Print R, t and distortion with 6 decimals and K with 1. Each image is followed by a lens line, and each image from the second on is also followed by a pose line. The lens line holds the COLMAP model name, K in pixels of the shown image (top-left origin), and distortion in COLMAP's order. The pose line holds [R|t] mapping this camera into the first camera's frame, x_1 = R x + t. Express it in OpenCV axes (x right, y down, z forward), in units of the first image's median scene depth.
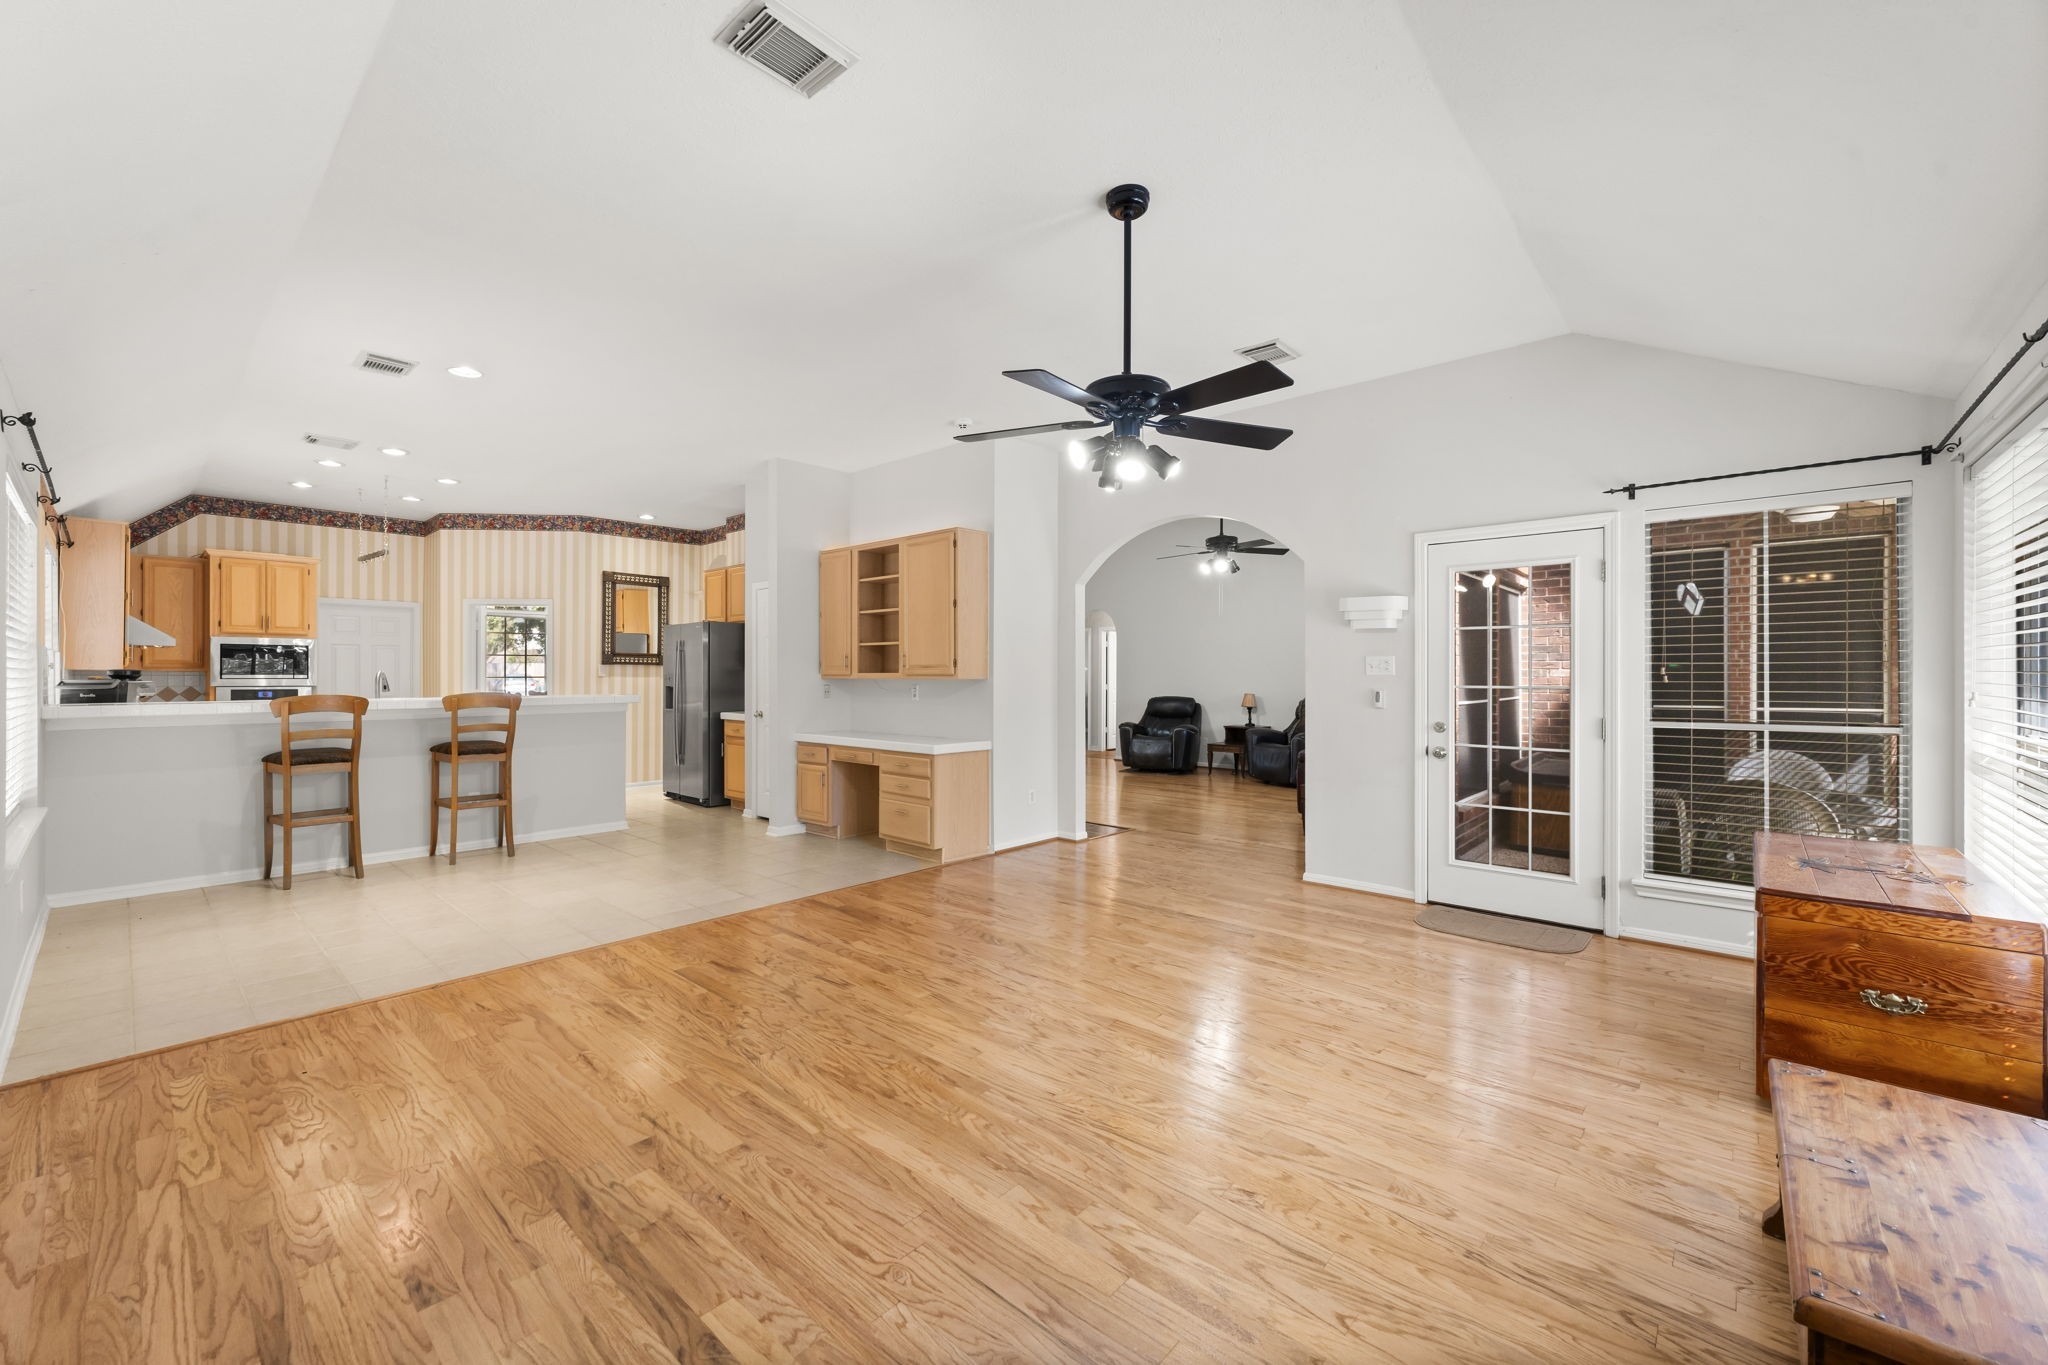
lens RADIAL K [[813.4, 0, 1027.7], [0, 813.4, 677.1], [0, 0, 1]] dist [-0.003434, 0.001080]
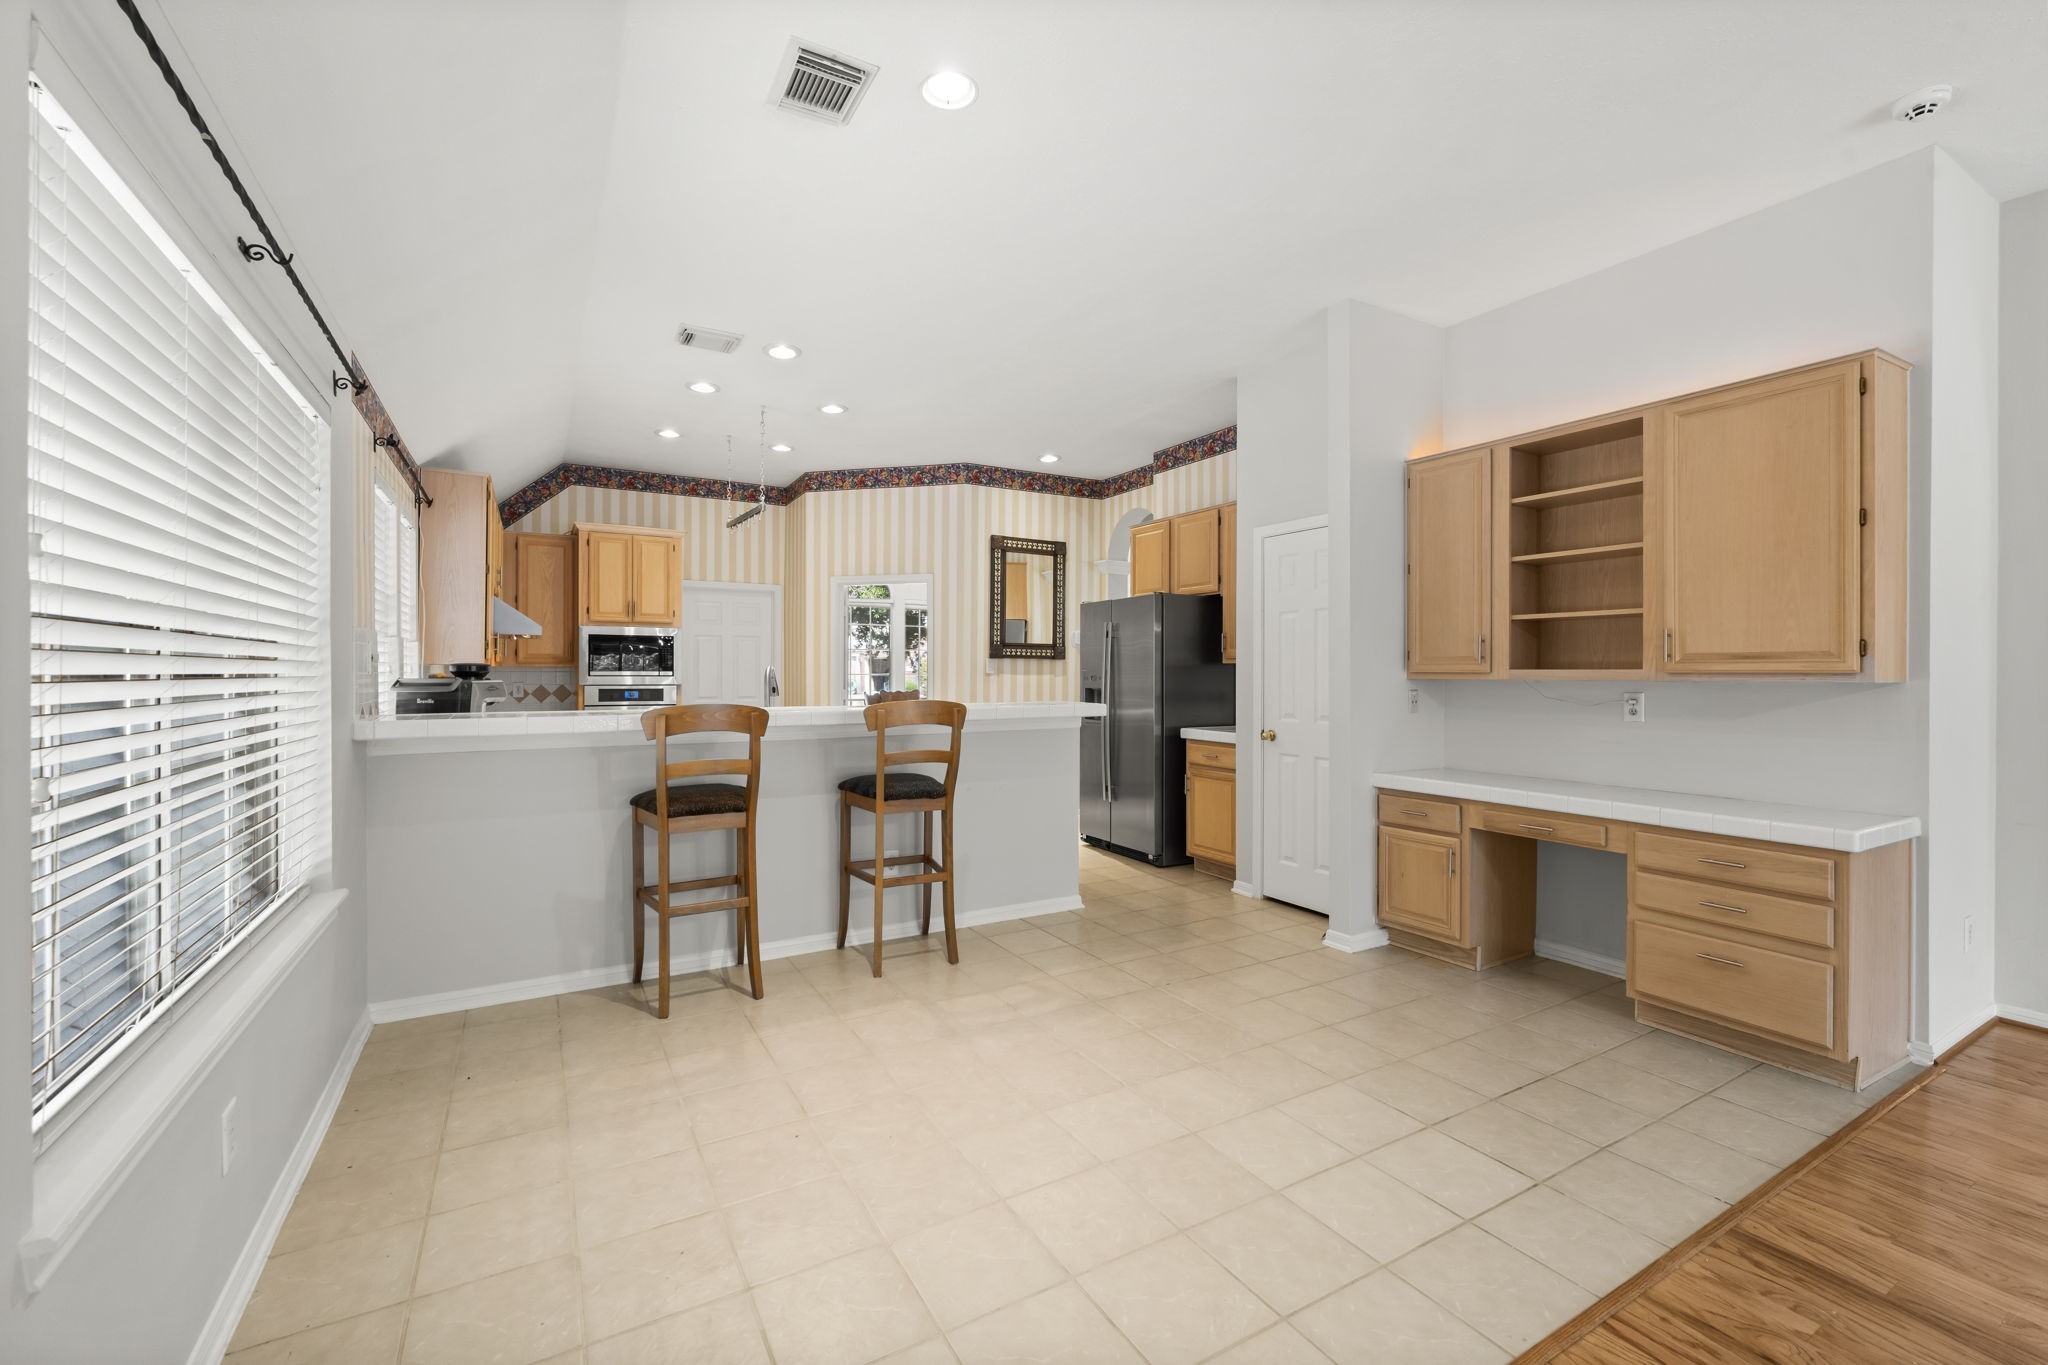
lens RADIAL K [[813.4, 0, 1017.7], [0, 813.4, 676.6], [0, 0, 1]] dist [-0.003434, 0.001080]
pose [[0.953266, 0.003292, -0.302115, -0.354983], [-0.002341, 0.999991, 0.003510, -0.001428], [0.302124, -0.002639, 0.953265, 0.372023]]
